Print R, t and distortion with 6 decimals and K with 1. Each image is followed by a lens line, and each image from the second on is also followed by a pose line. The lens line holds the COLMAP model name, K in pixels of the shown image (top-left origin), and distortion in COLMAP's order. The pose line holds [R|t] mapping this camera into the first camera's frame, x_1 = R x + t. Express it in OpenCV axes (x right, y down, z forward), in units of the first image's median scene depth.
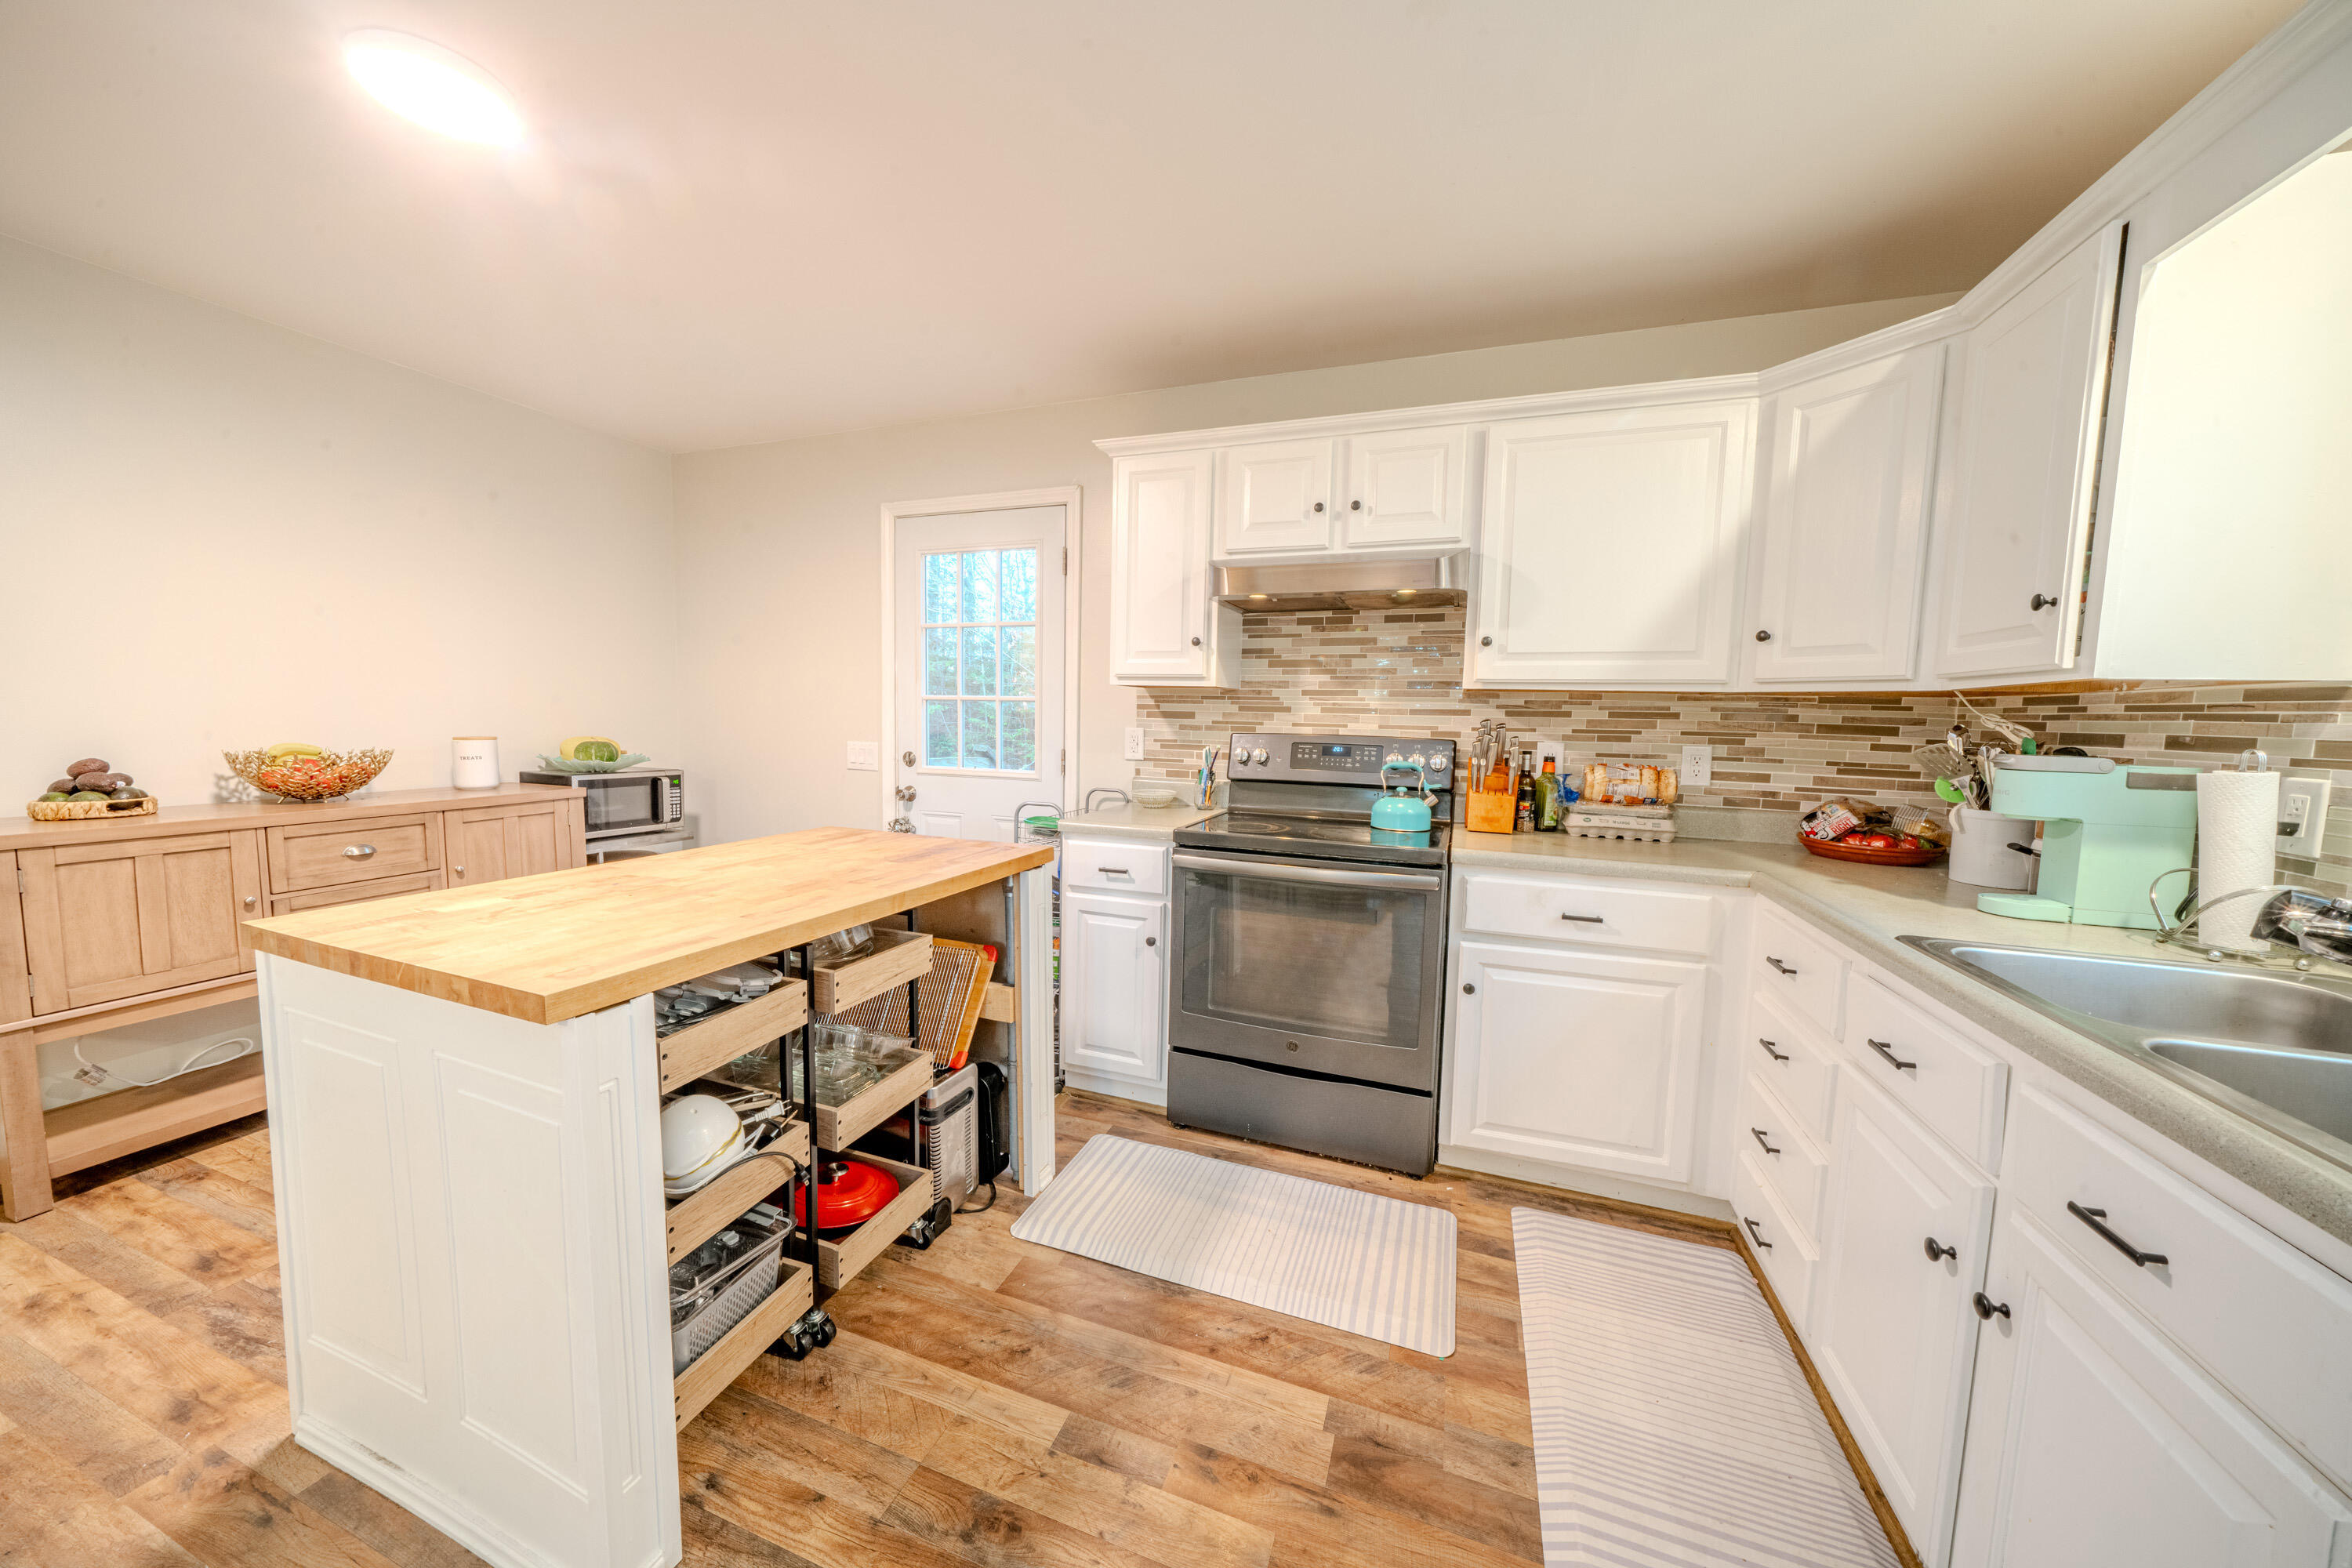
lens RADIAL K [[807.8, 0, 1170.2], [0, 807.8, 781.5], [0, 0, 1]] dist [-0.000414, -0.000136]
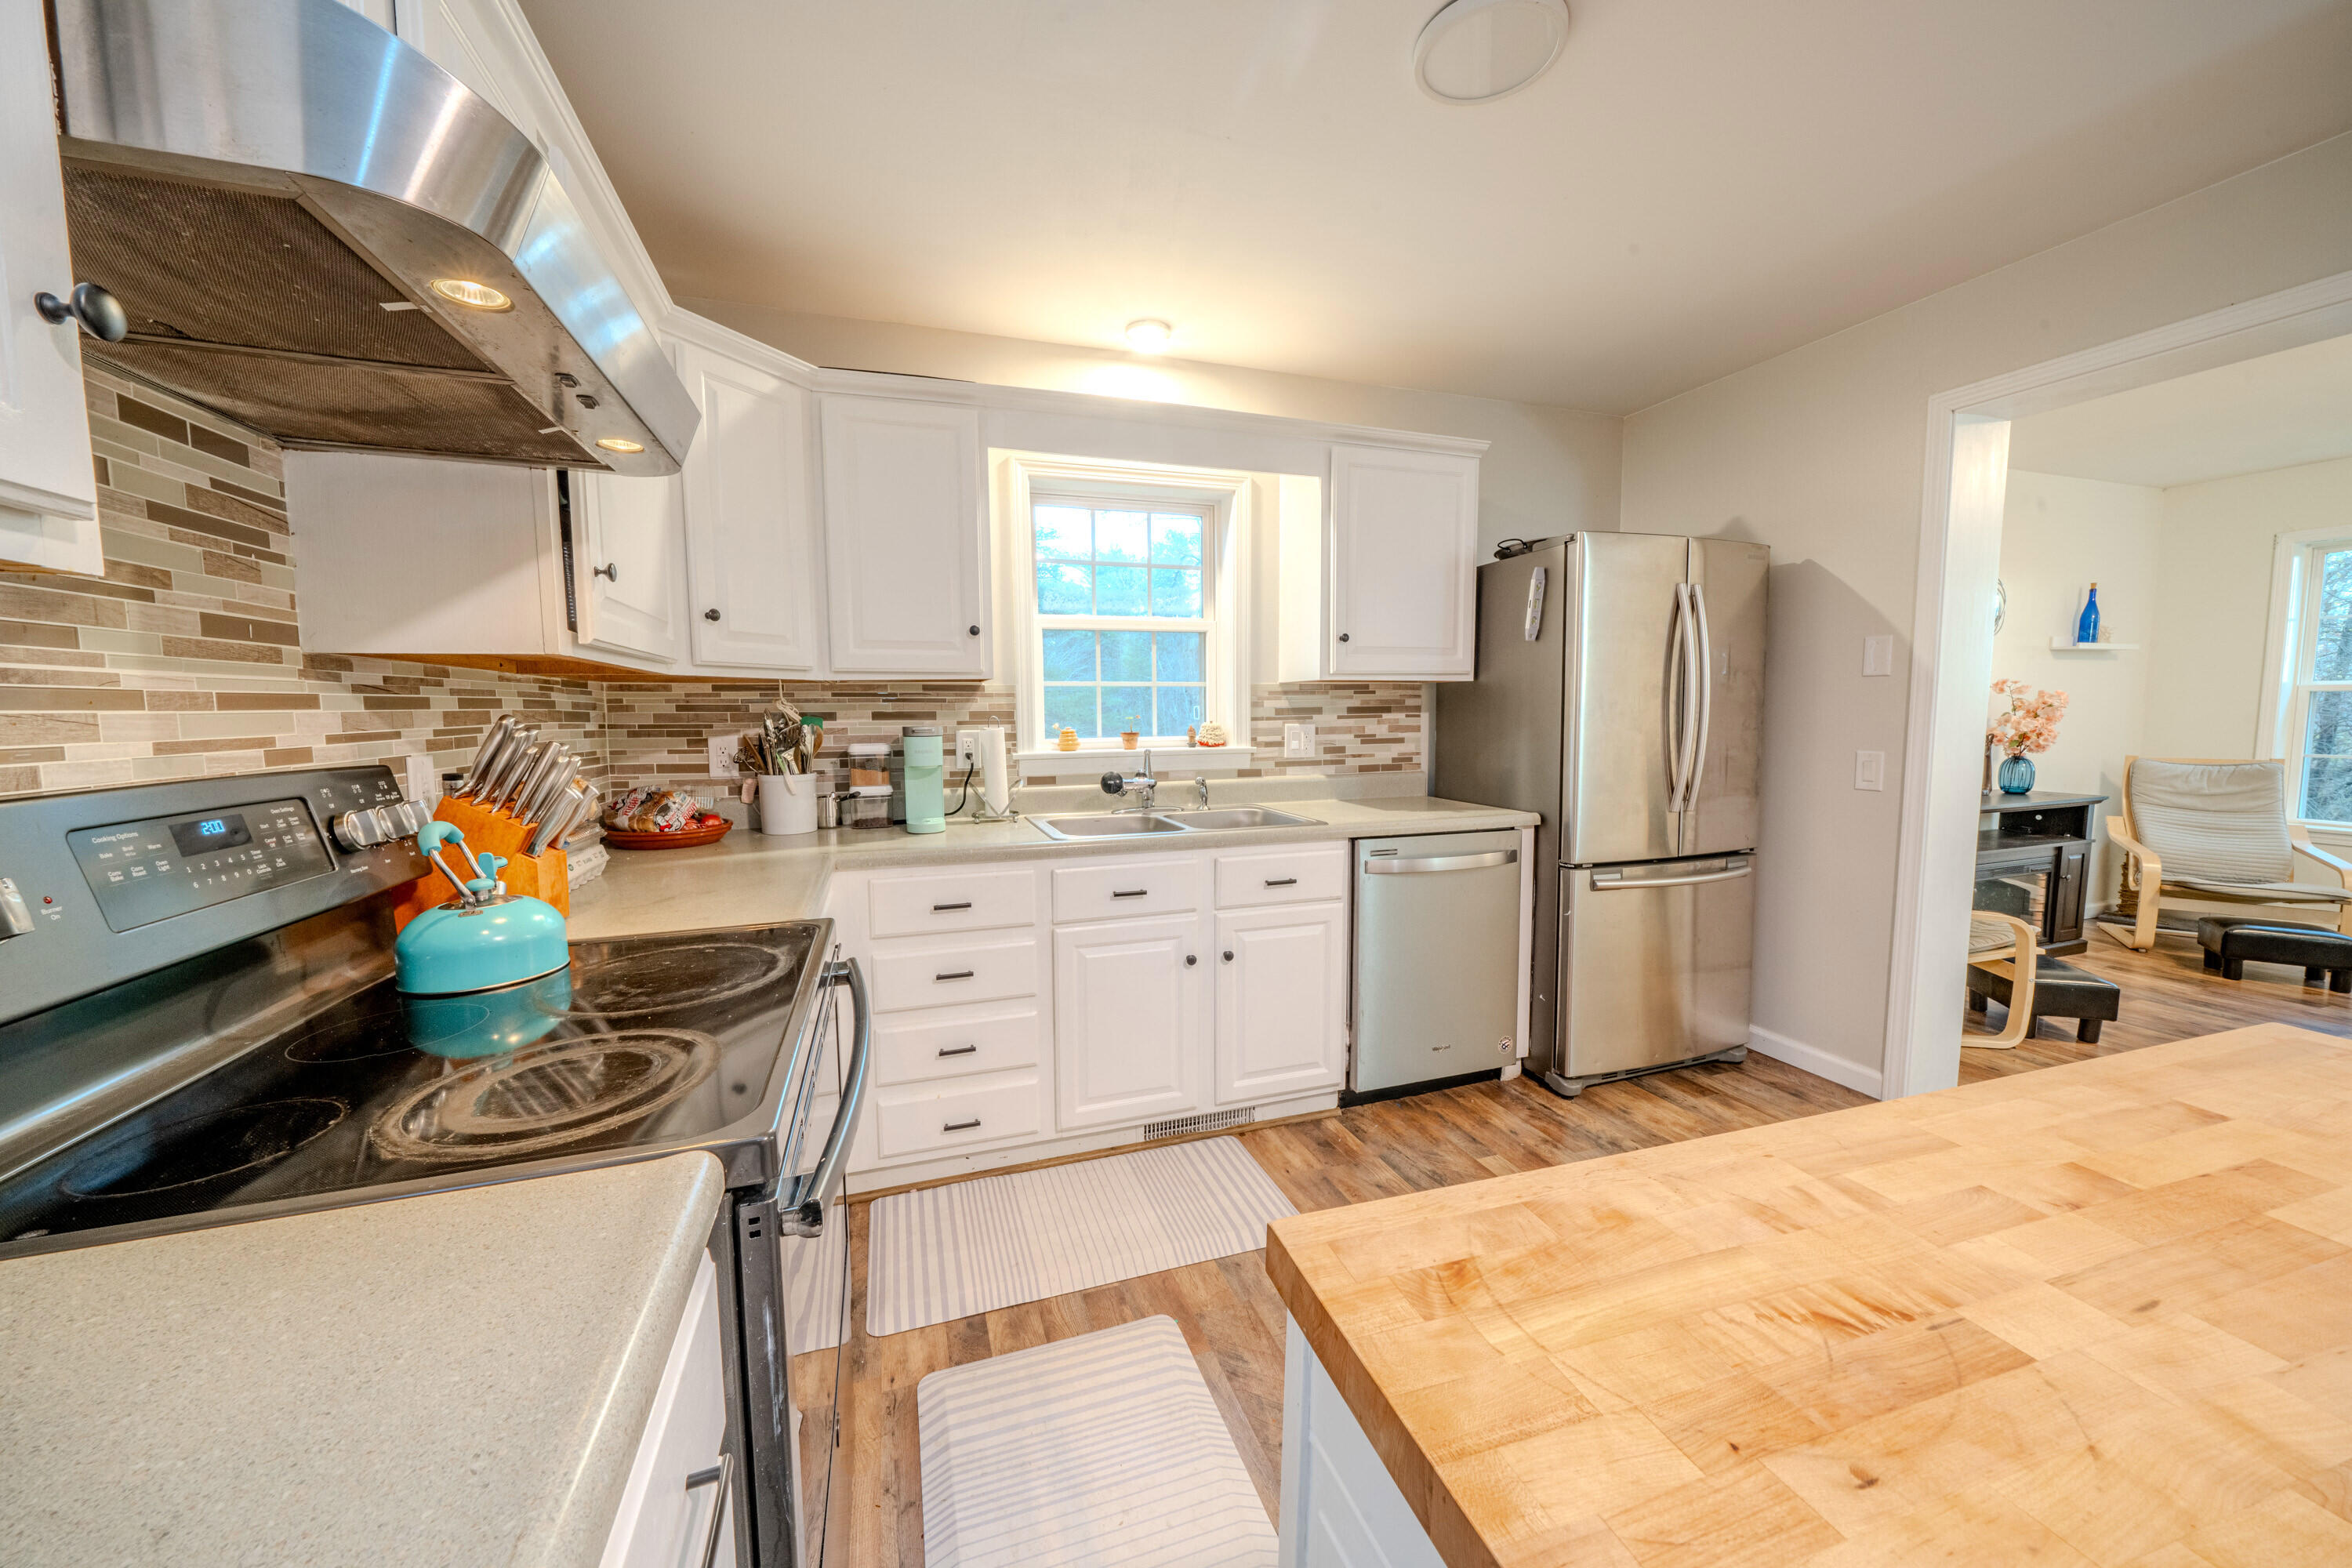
lens RADIAL K [[807.8, 0, 1173.2], [0, 807.8, 774.8], [0, 0, 1]] dist [-0.000414, -0.000136]
pose [[-0.616789, -0.080555, 0.782996, -0.351583], [0.063919, 0.986338, 0.151825, -0.116969], [-0.784529, 0.143692, -0.603214, 1.275789]]
